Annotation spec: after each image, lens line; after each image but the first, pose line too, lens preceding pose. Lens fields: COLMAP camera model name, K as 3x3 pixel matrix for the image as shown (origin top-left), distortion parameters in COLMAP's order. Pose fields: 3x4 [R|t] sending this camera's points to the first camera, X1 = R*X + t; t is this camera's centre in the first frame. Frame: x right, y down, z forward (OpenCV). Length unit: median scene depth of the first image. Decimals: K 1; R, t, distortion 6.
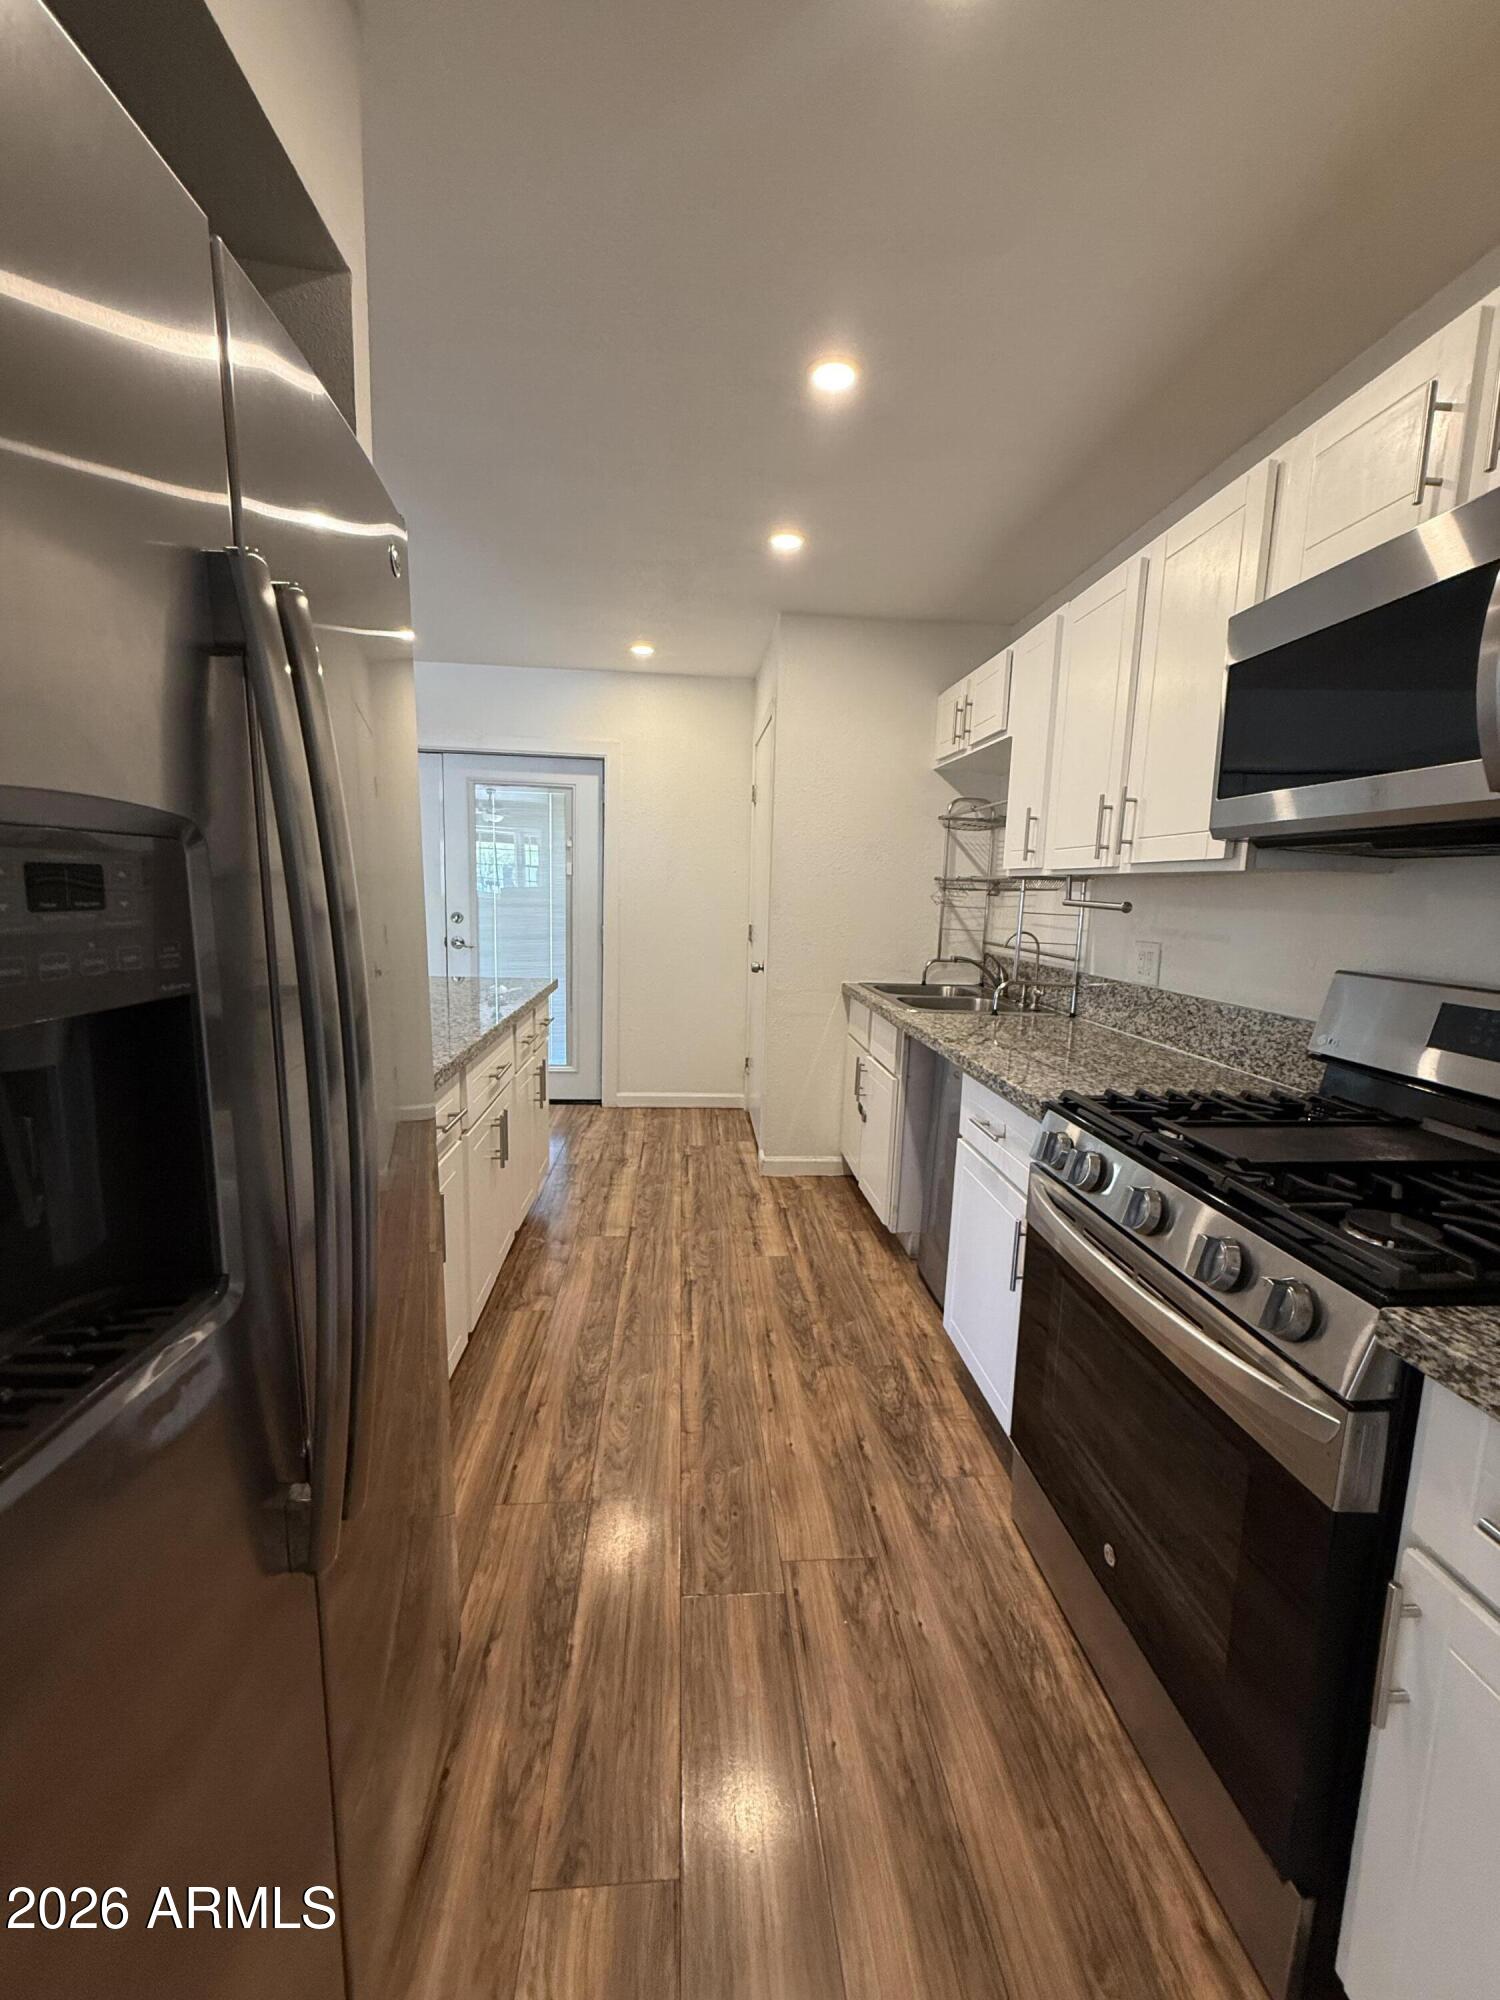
lens RADIAL K [[795.3, 0, 751.1], [0, 795.3, 996.3], [0, 0, 1]] dist [0.000156, -0.000101]
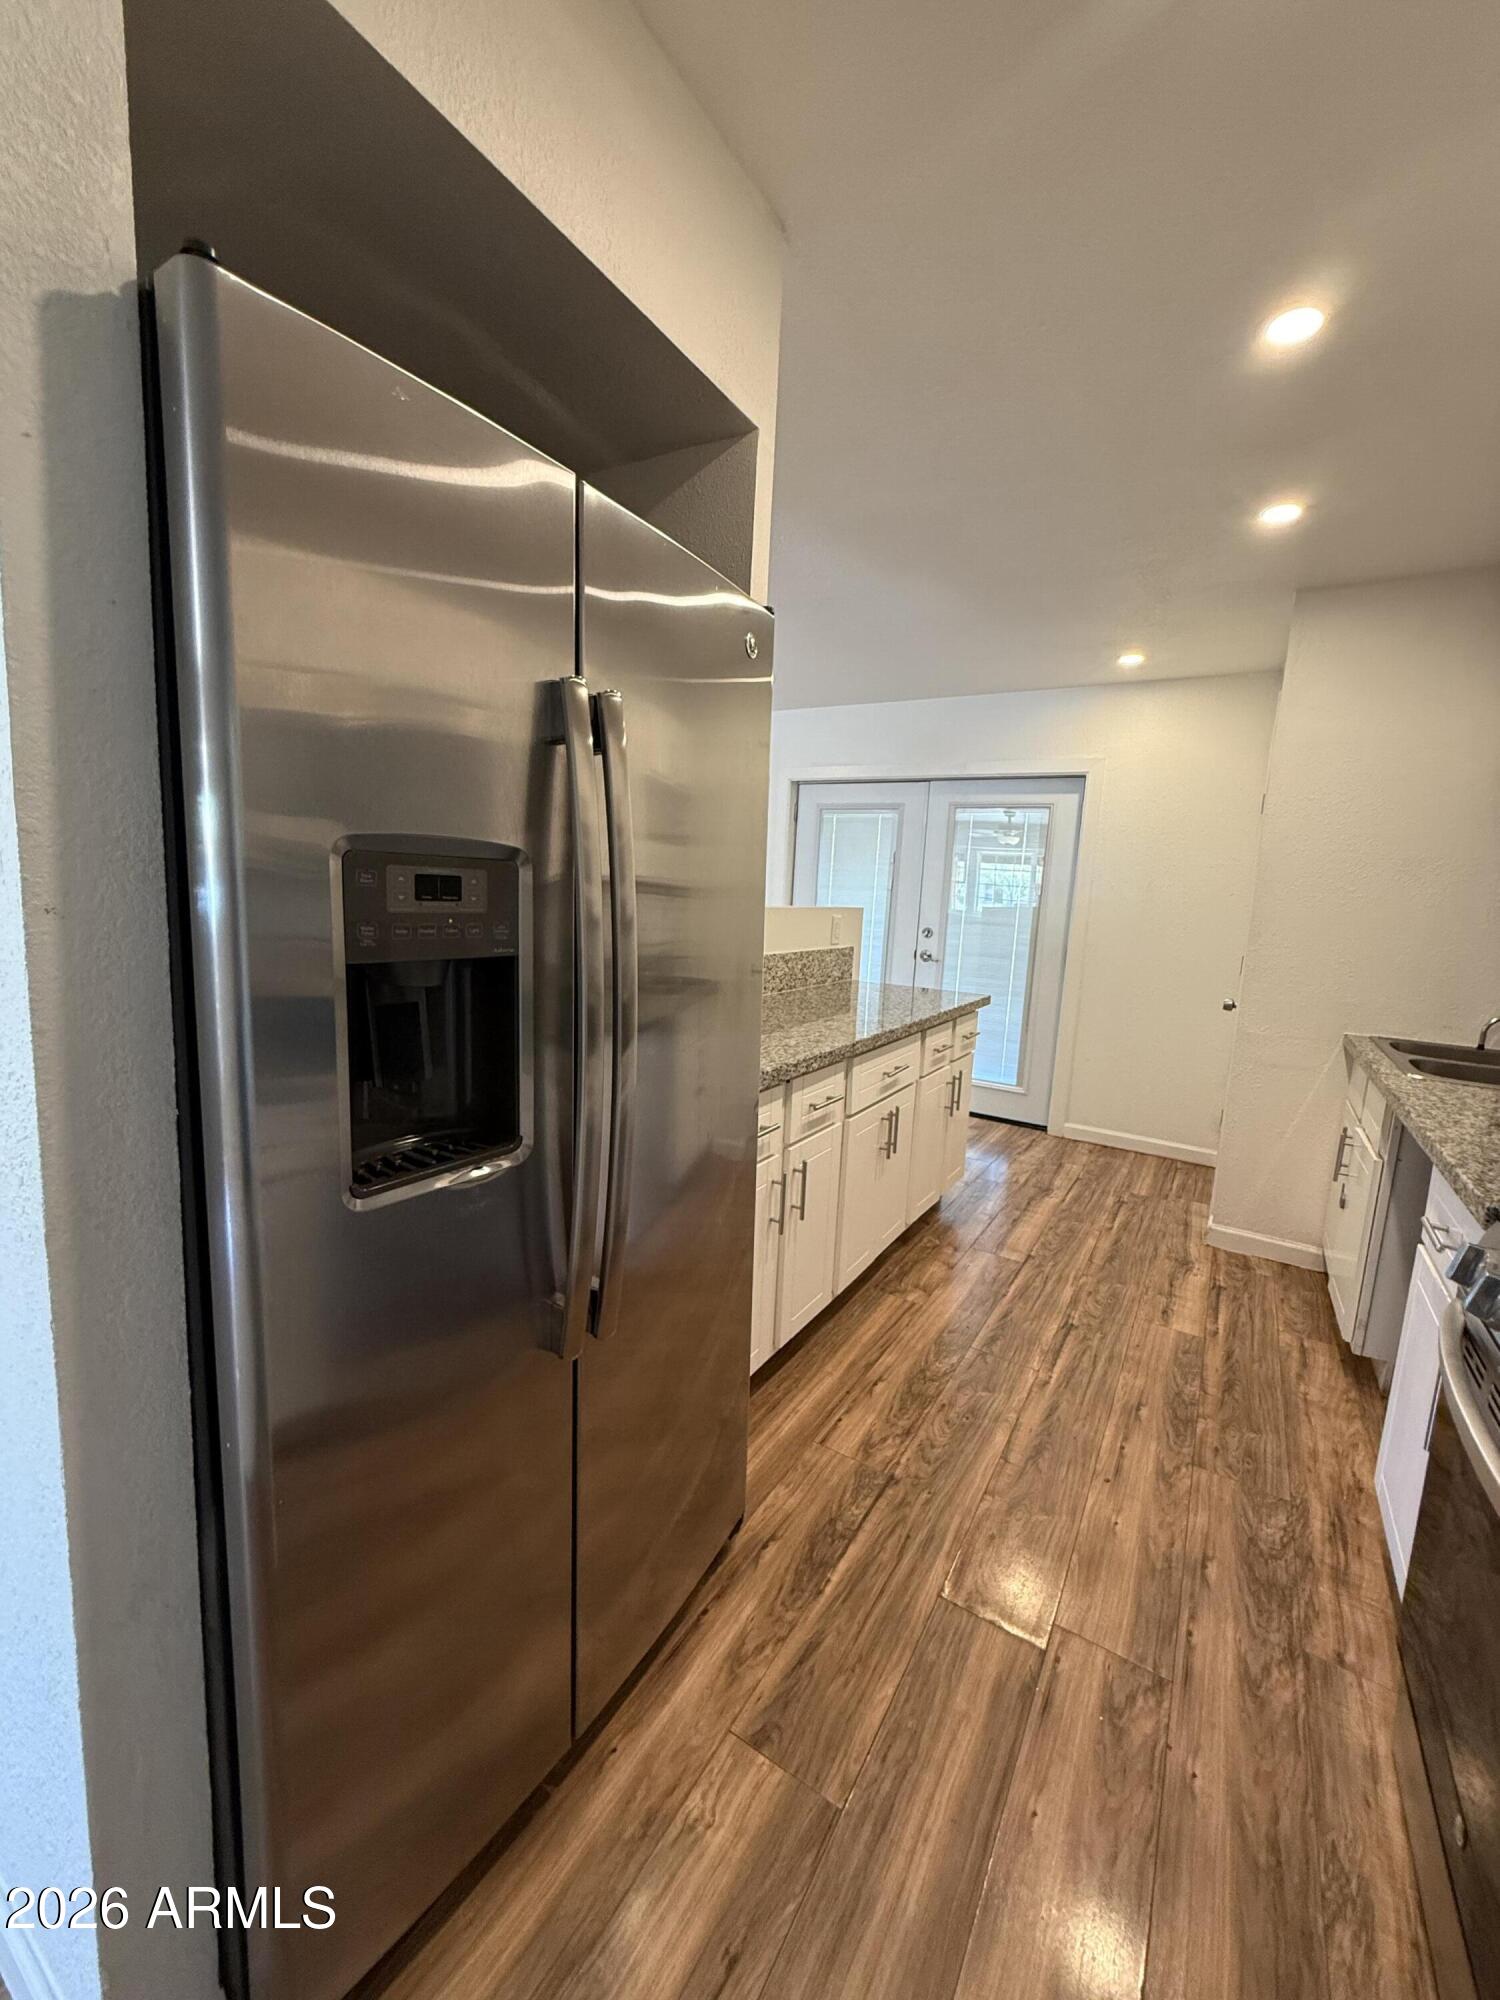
lens RADIAL K [[795.3, 0, 751.1], [0, 795.3, 996.3], [0, 0, 1]] dist [0.000156, -0.000101]
pose [[0.802309, 0.091818, -0.589805, 0.165144], [-0.106675, 0.994247, 0.009670, 0.002912], [0.587300, 0.055159, 0.807488, -0.005790]]
